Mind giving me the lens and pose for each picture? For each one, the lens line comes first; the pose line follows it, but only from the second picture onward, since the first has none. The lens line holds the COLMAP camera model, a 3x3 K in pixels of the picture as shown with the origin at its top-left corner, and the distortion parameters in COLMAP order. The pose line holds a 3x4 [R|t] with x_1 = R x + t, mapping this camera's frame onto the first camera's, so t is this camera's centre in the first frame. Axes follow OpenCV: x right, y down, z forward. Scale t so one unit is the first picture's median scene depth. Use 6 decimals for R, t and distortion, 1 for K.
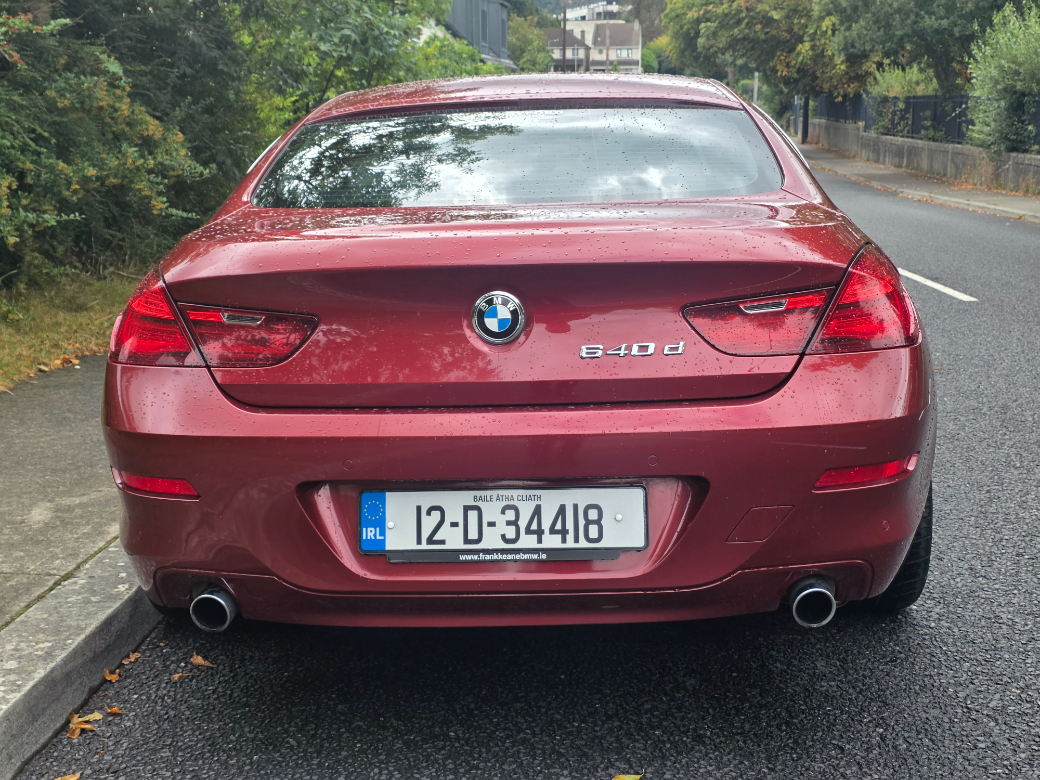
lens RADIAL K [[1390.5, 0, 520.0], [0, 1390.5, 389.5], [0, 0, 1]] dist [0.006679, 0.000000]
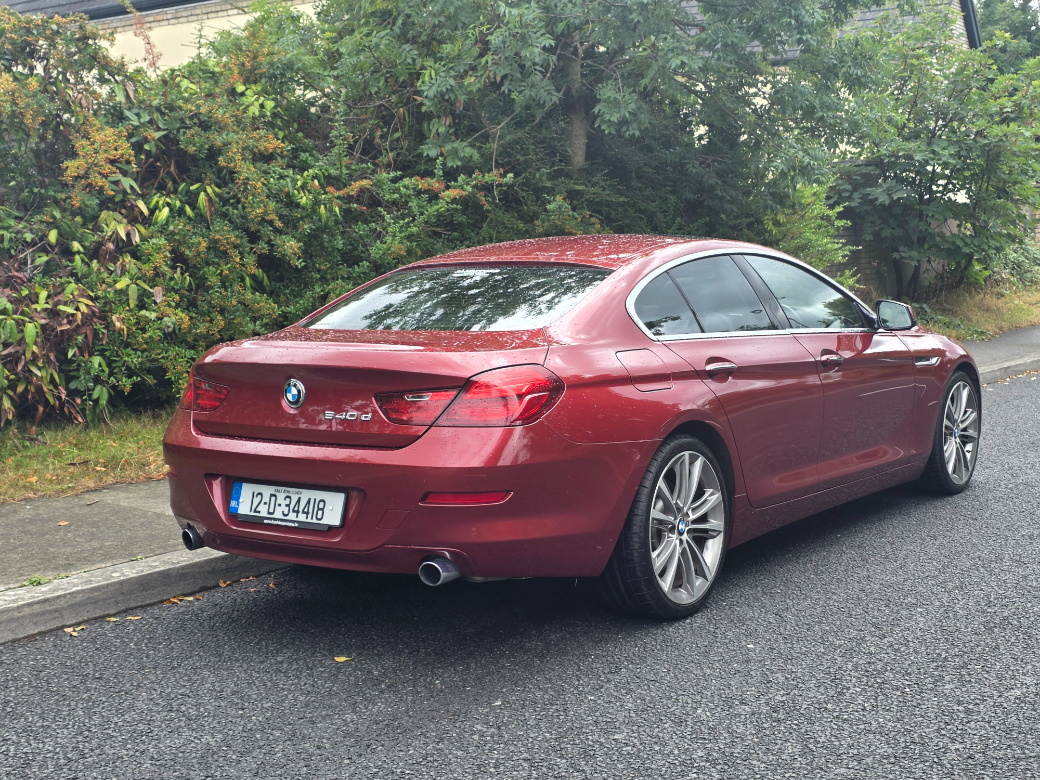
lens RADIAL K [[1390.5, 0, 519.8], [0, 1390.5, 390.3], [0, 0, 1]] dist [0.006679, 0.000000]
pose [[0.855904, 0.059372, -0.513715, 1.191492], [-0.086121, 0.995880, -0.028390, -0.029738], [0.509913, 0.068541, 0.857491, -0.429531]]
